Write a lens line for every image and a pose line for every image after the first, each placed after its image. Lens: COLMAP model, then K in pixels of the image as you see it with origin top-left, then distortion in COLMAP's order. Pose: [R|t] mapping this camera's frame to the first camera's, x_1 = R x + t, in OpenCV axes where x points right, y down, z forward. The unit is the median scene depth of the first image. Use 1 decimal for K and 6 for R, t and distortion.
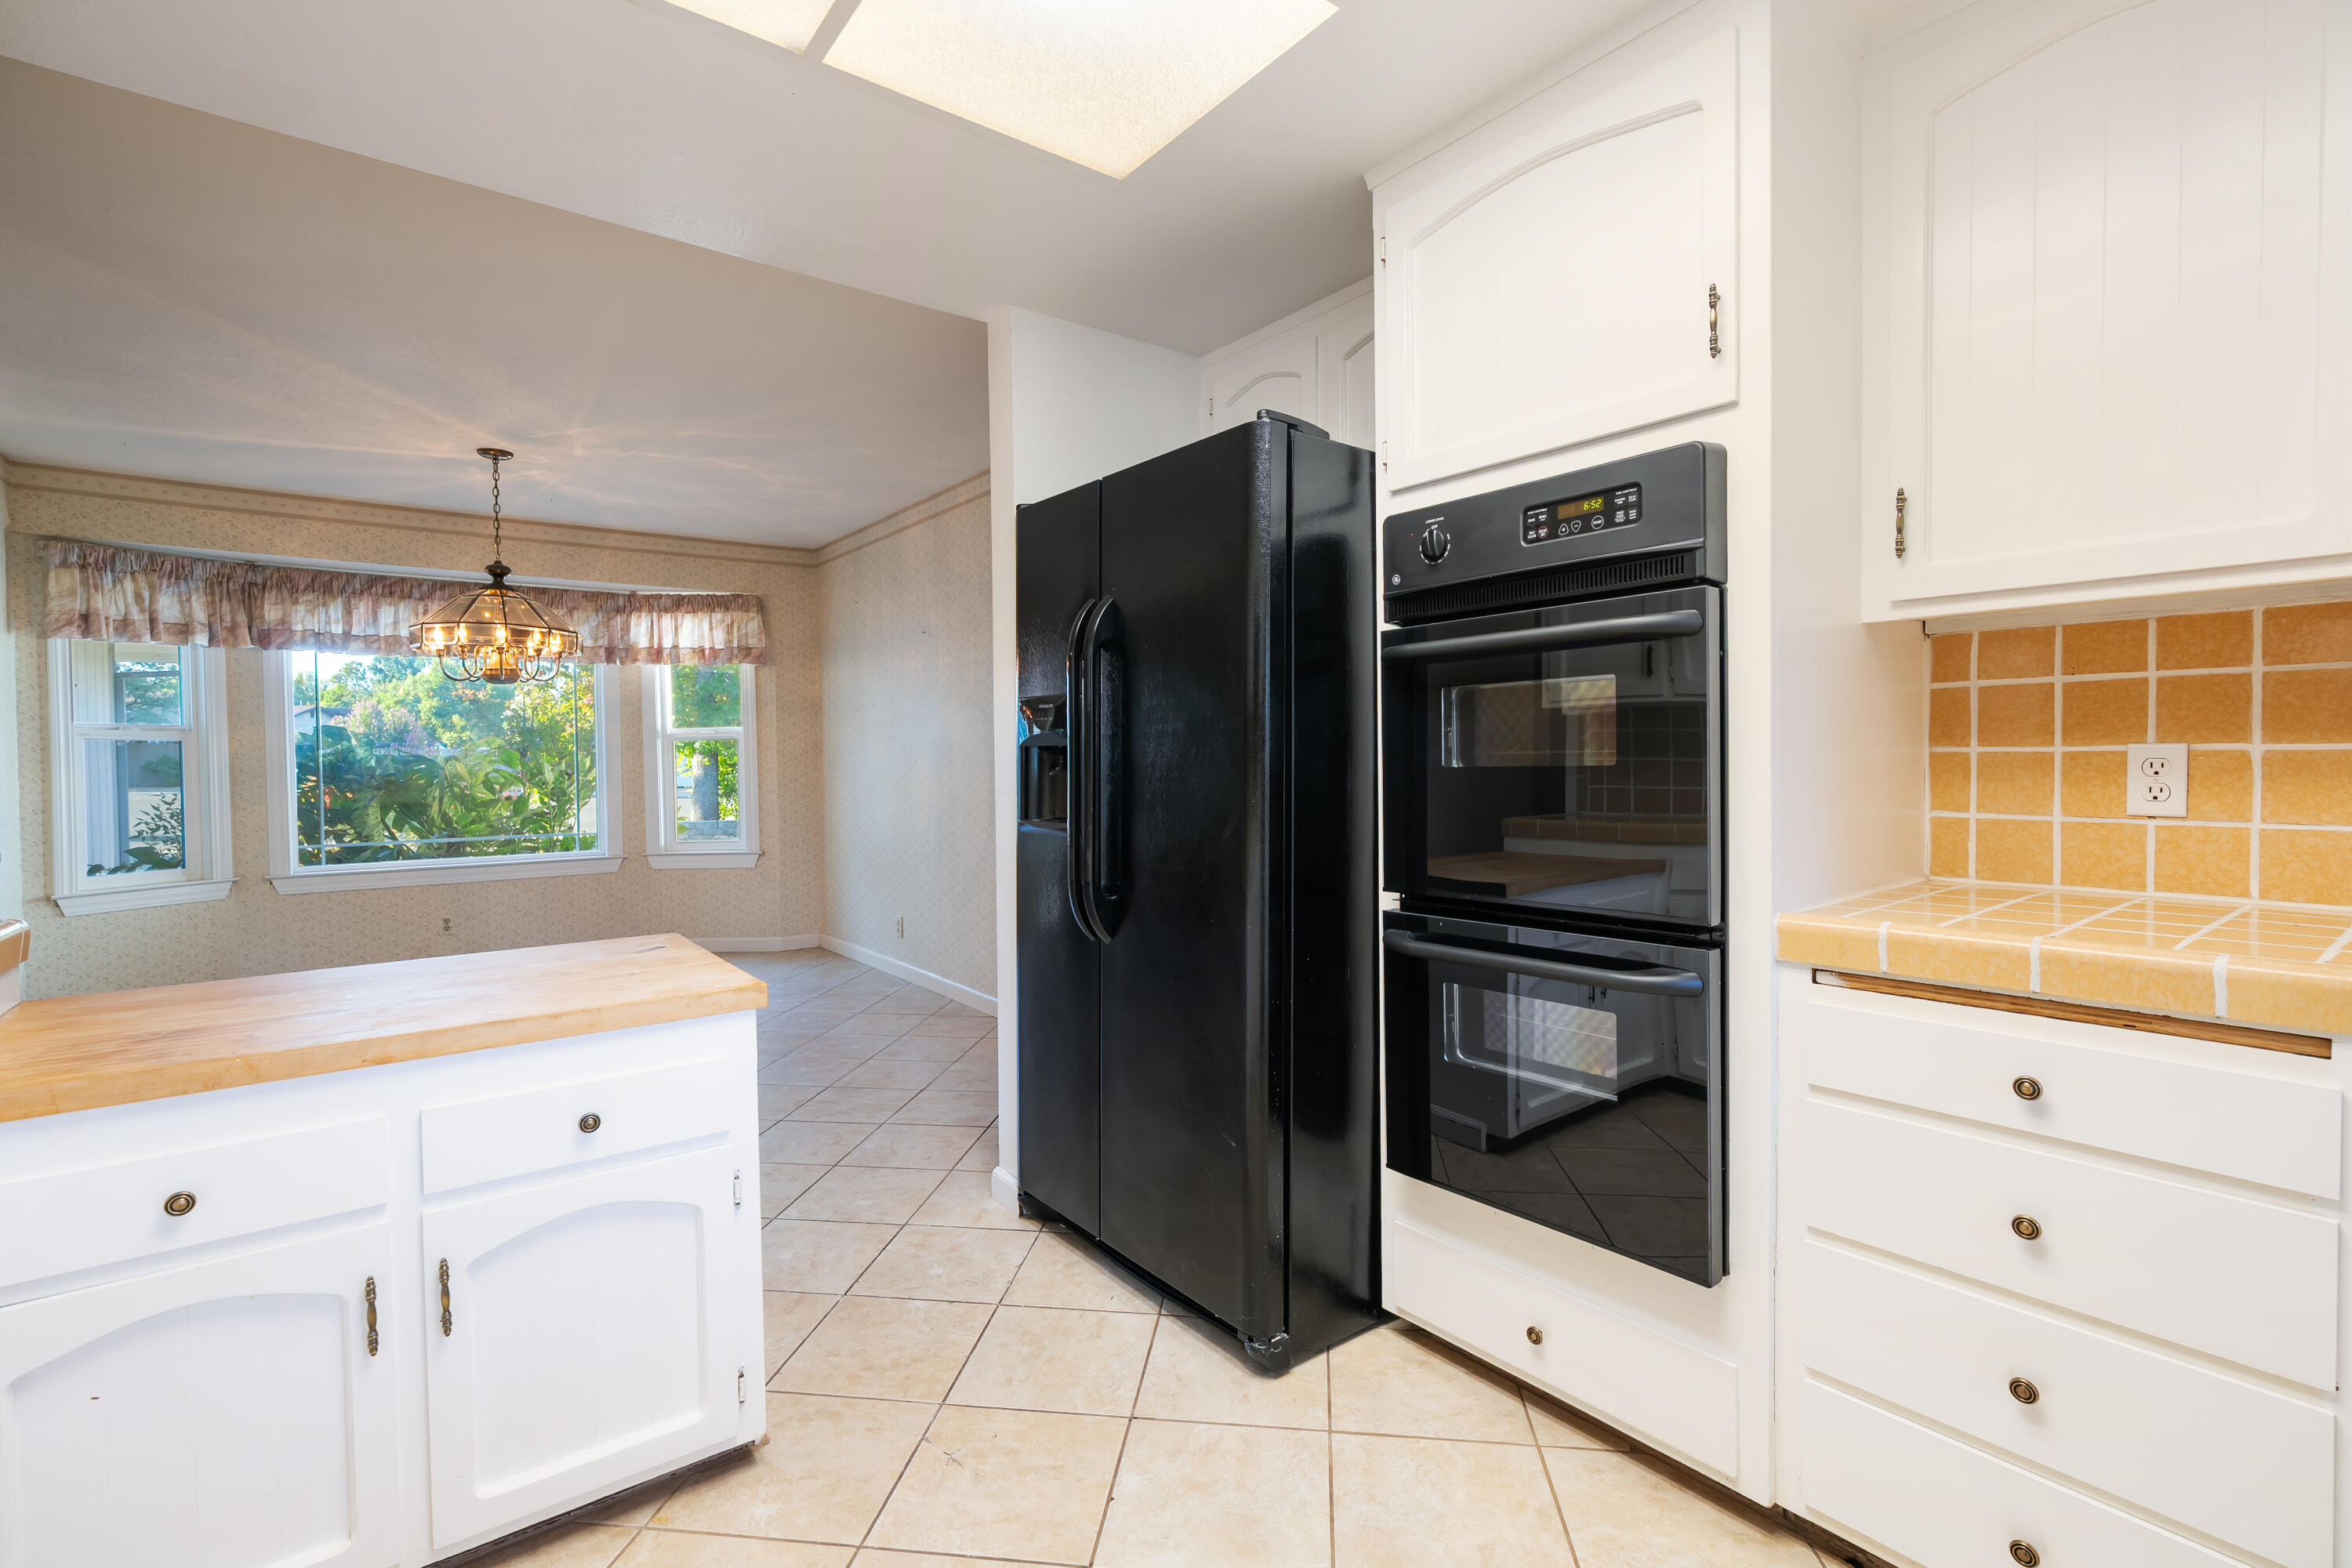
lens RADIAL K [[1053.2, 0, 1173.1], [0, 1053.2, 780.3], [0, 0, 1]] dist [0.001561, 0.000710]
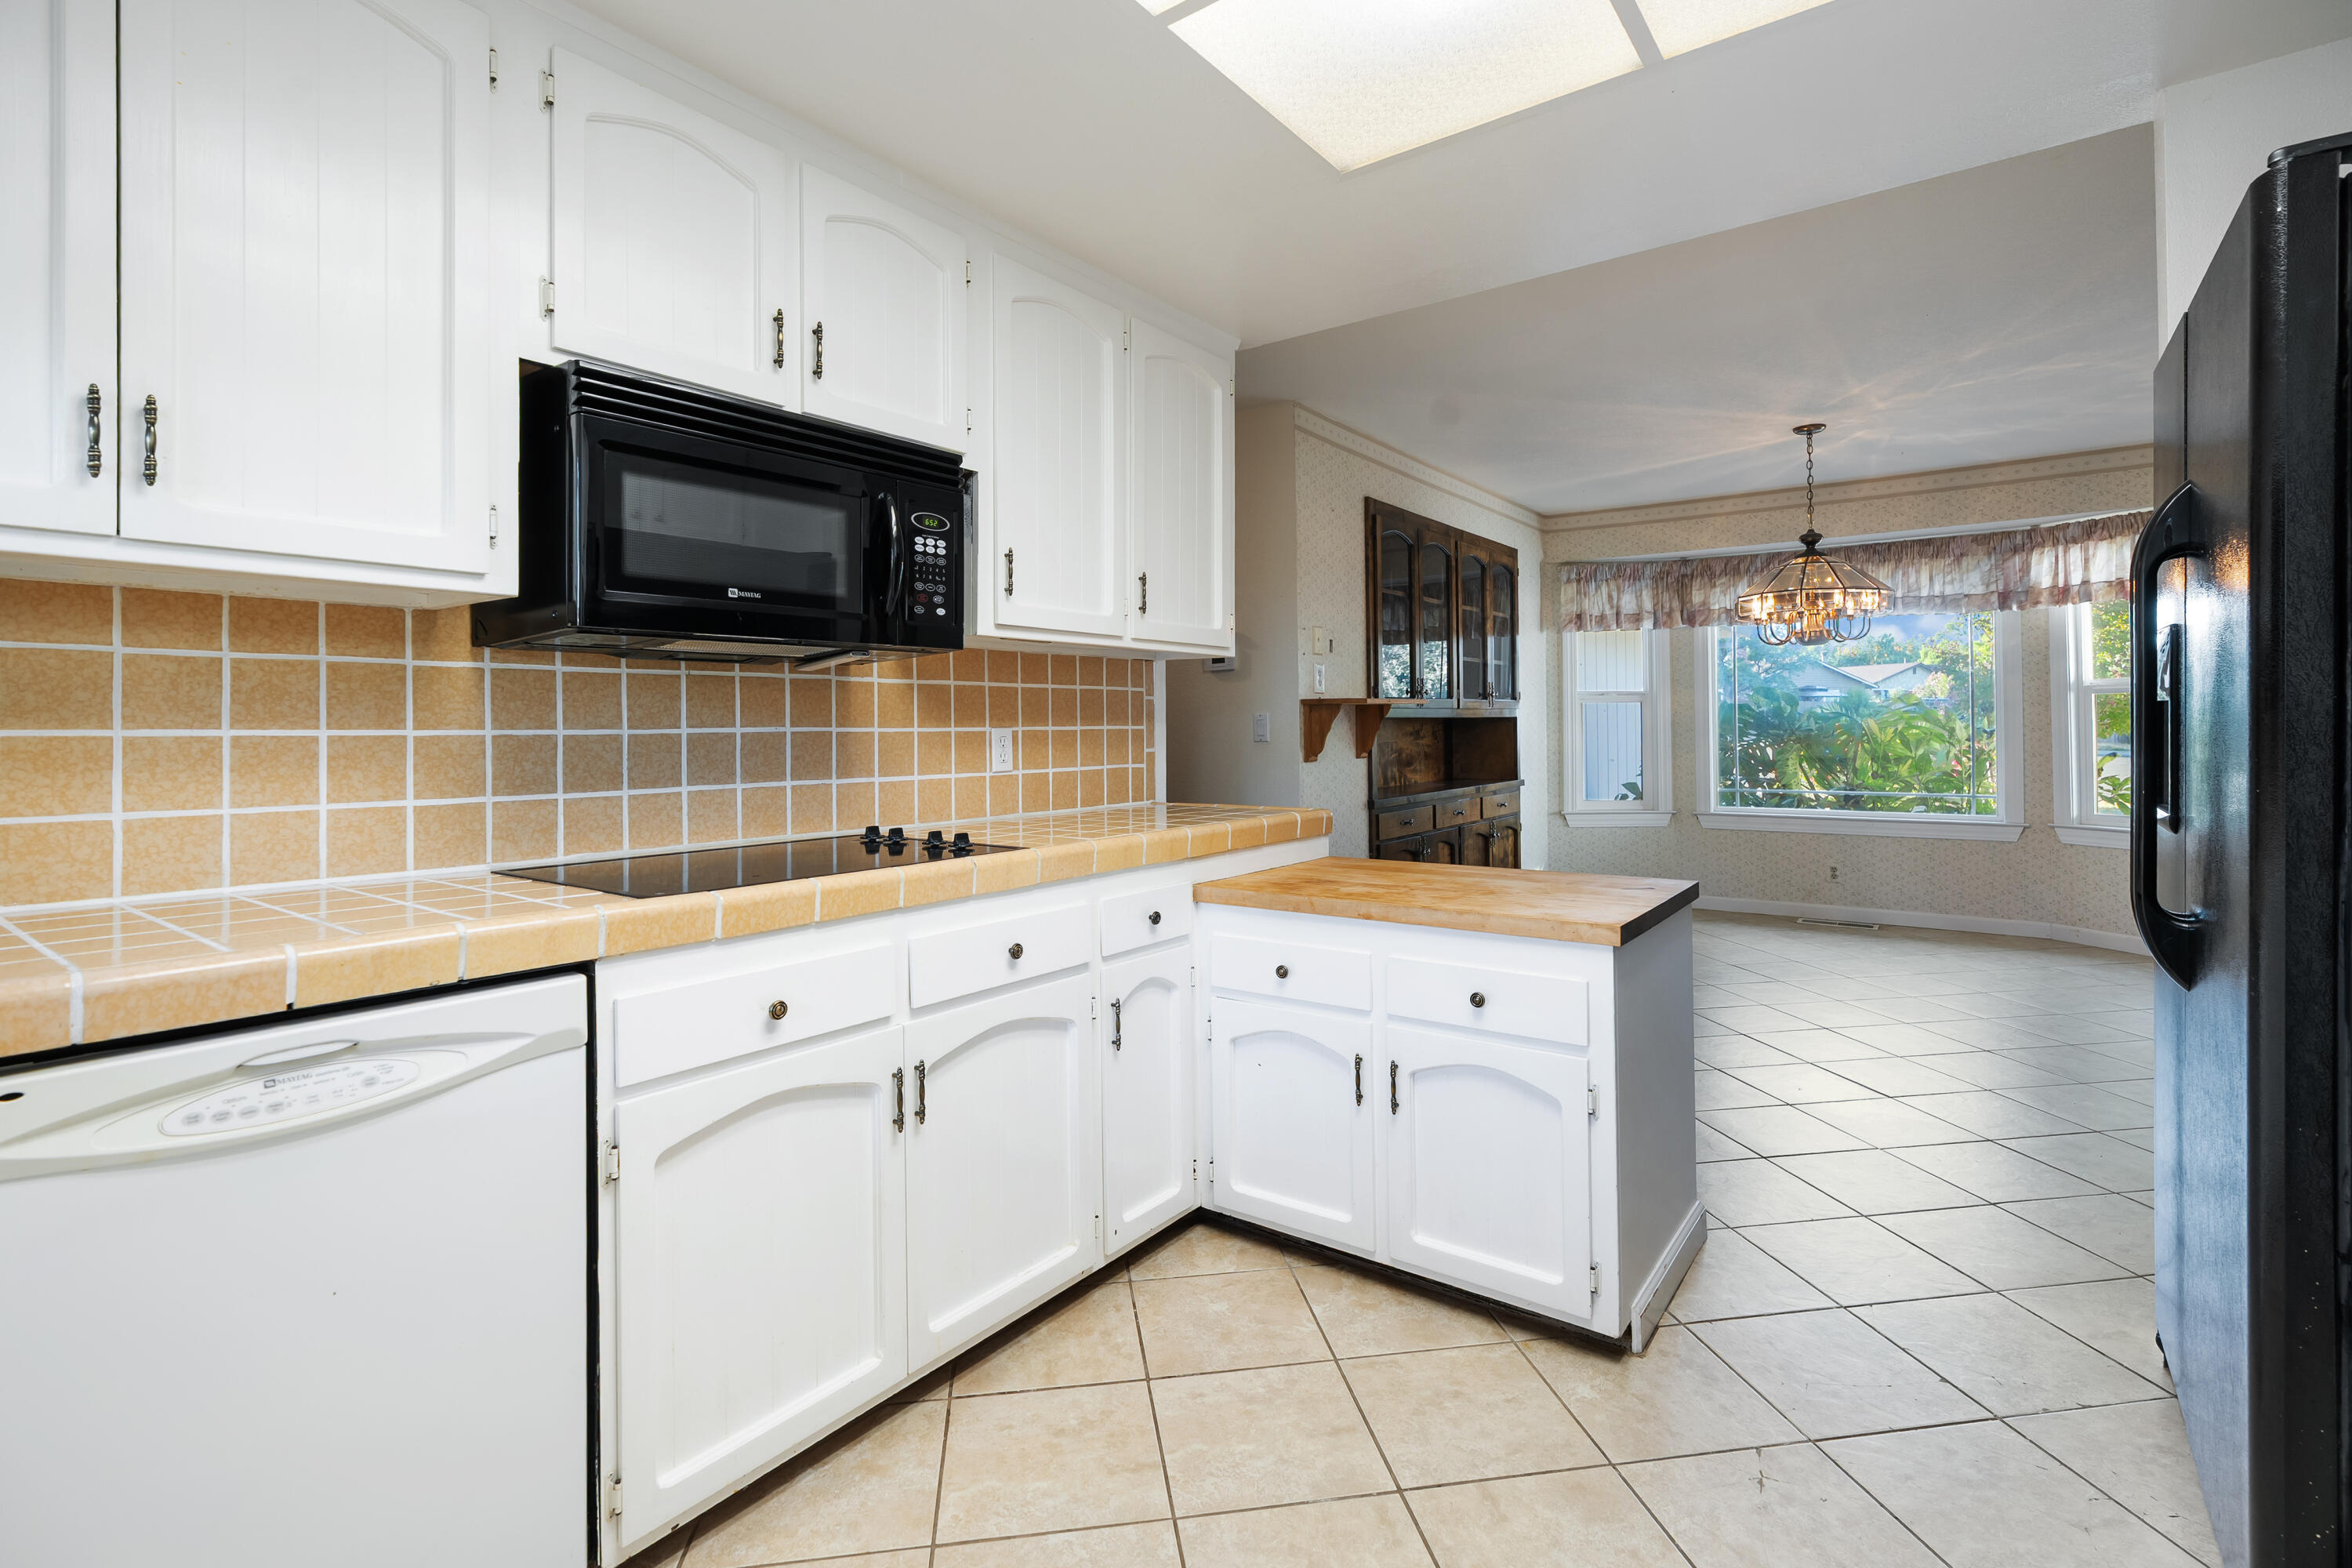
lens RADIAL K [[1084.3, 0, 1191.6], [0, 1084.3, 716.6], [0, 0, 1]] dist [-0.000205, 0.000301]
pose [[0.282453, -0.000131, -0.959281, 0.185789], [-0.016666, 0.999848, -0.005044, -0.003503], [0.959136, 0.017412, 0.282408, 0.081338]]
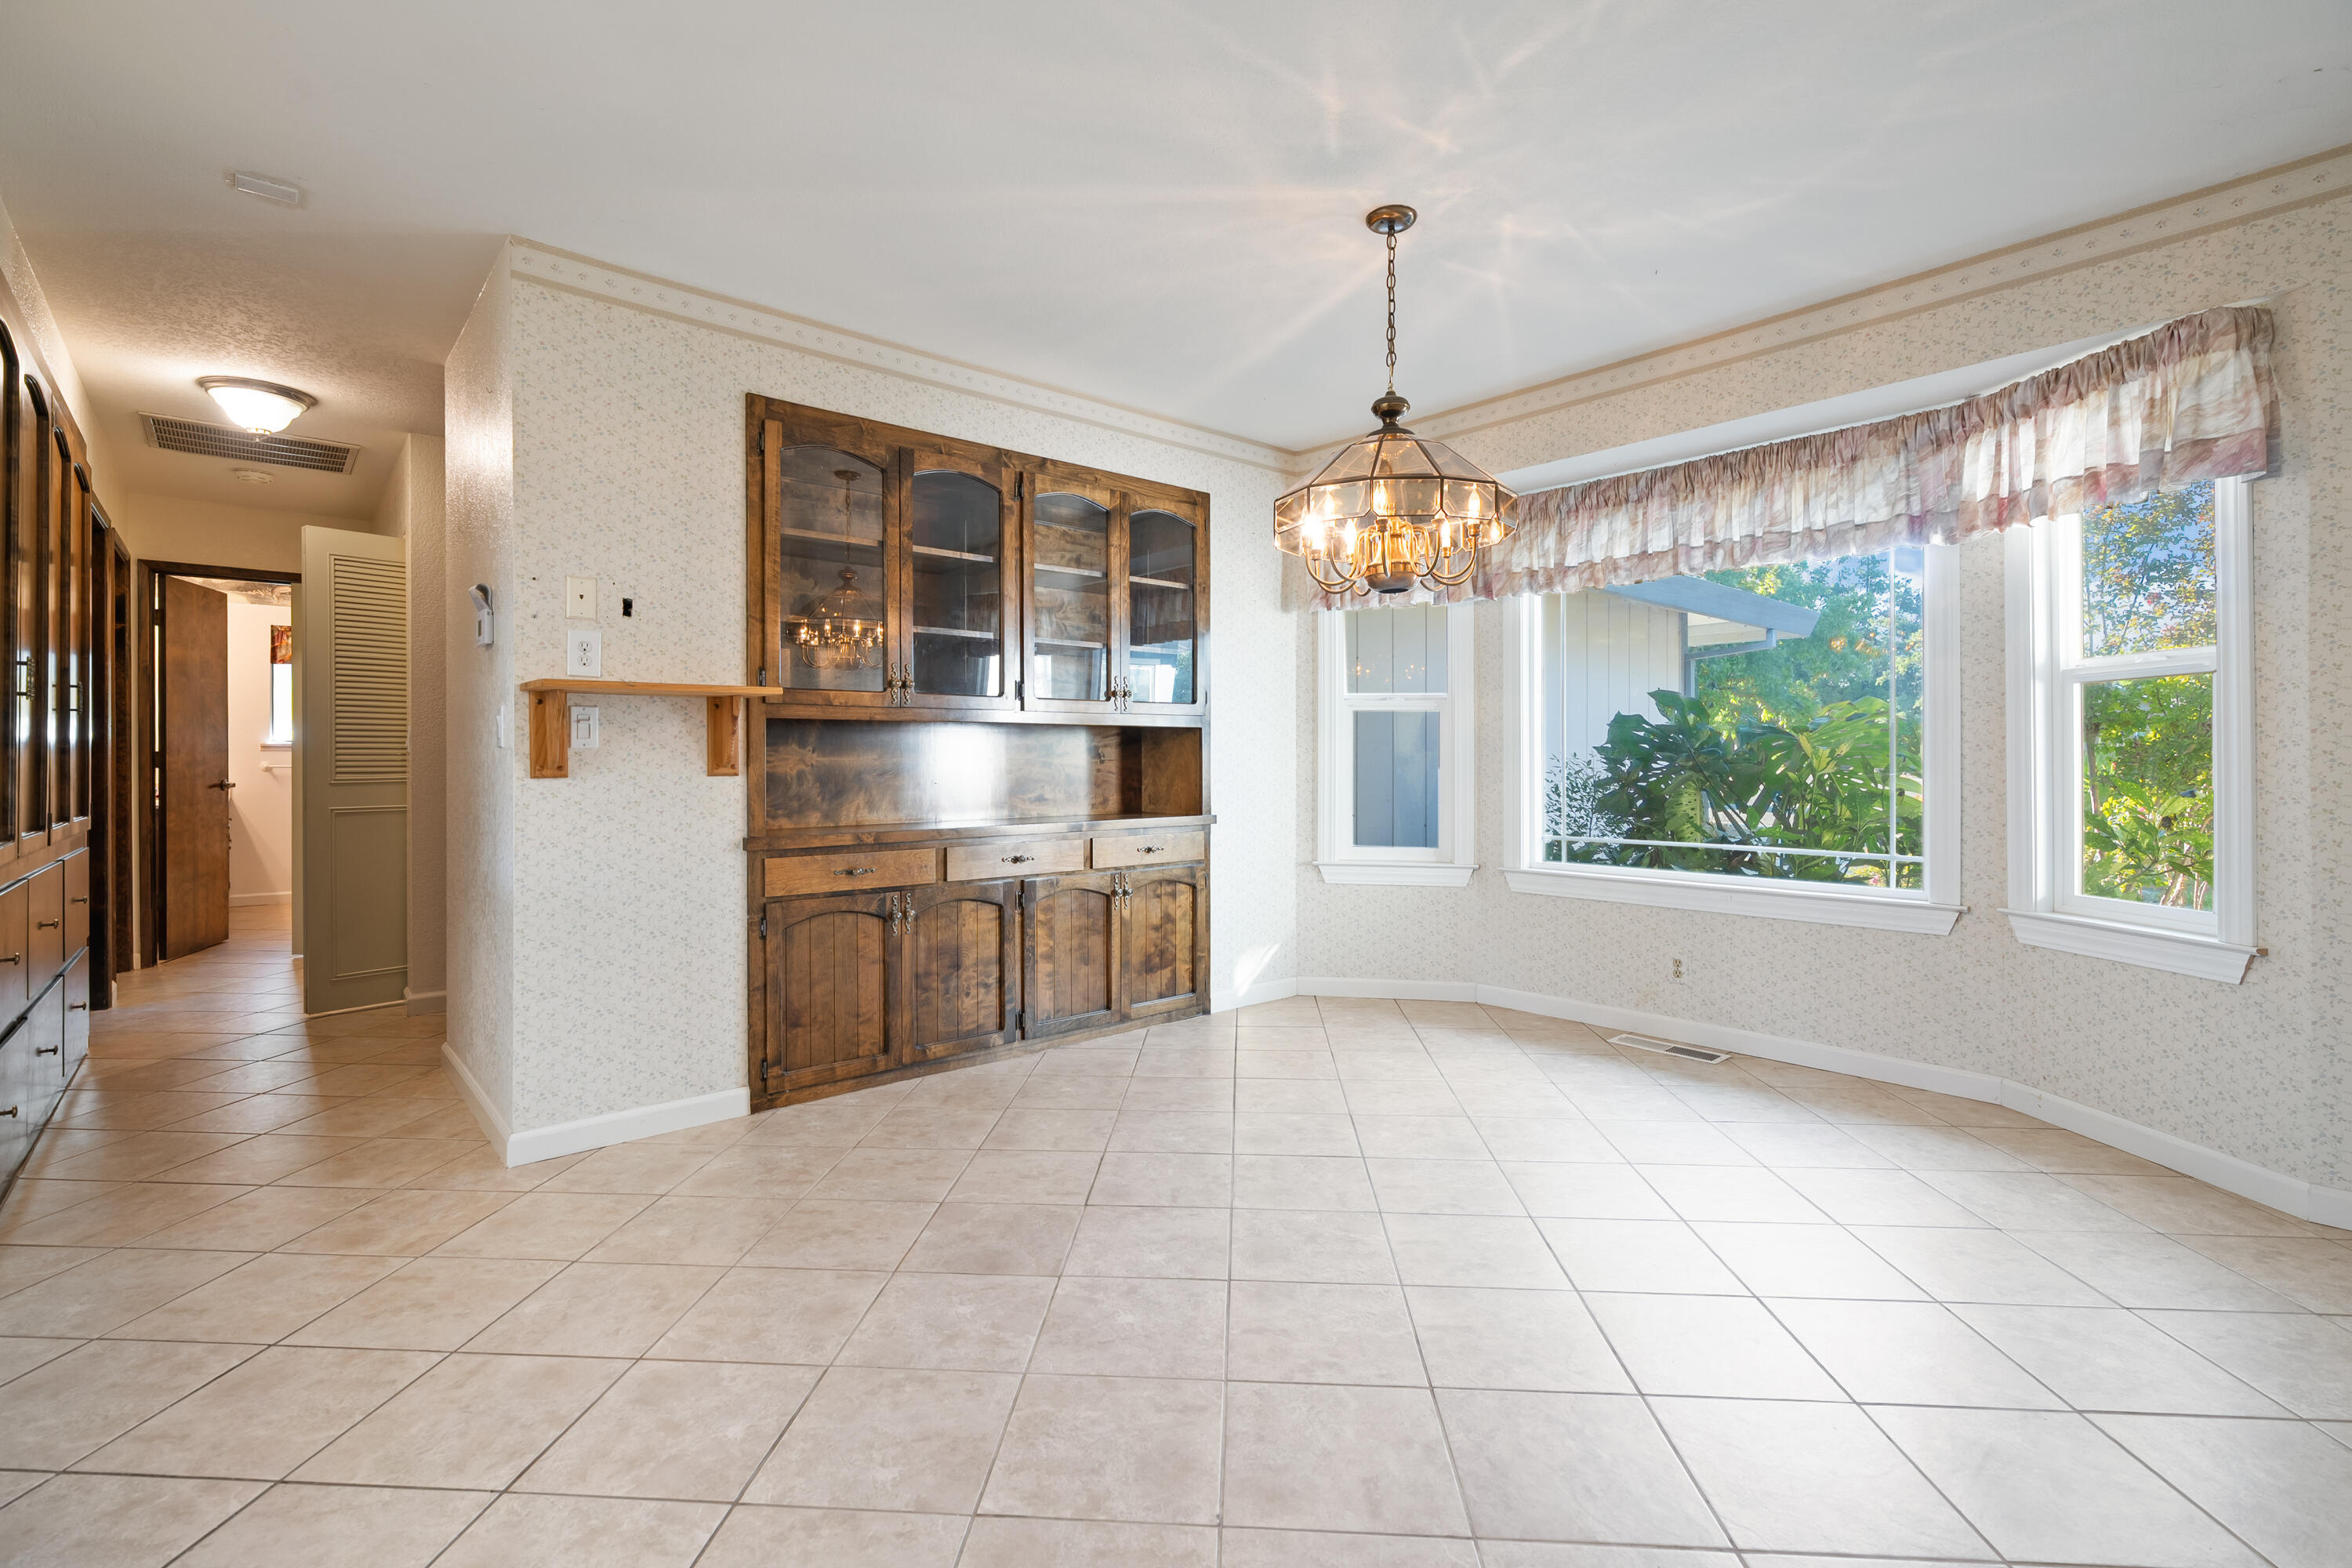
lens RADIAL K [[1061.5, 0, 1173.7], [0, 1061.5, 759.4], [0, 0, 1]] dist [-0.001675, -0.000345]
pose [[0.062475, 0.008373, -0.998011, -0.022603], [-0.024255, 0.999682, 0.006868, 0.004341], [0.997752, 0.023778, 0.062659, 0.683228]]
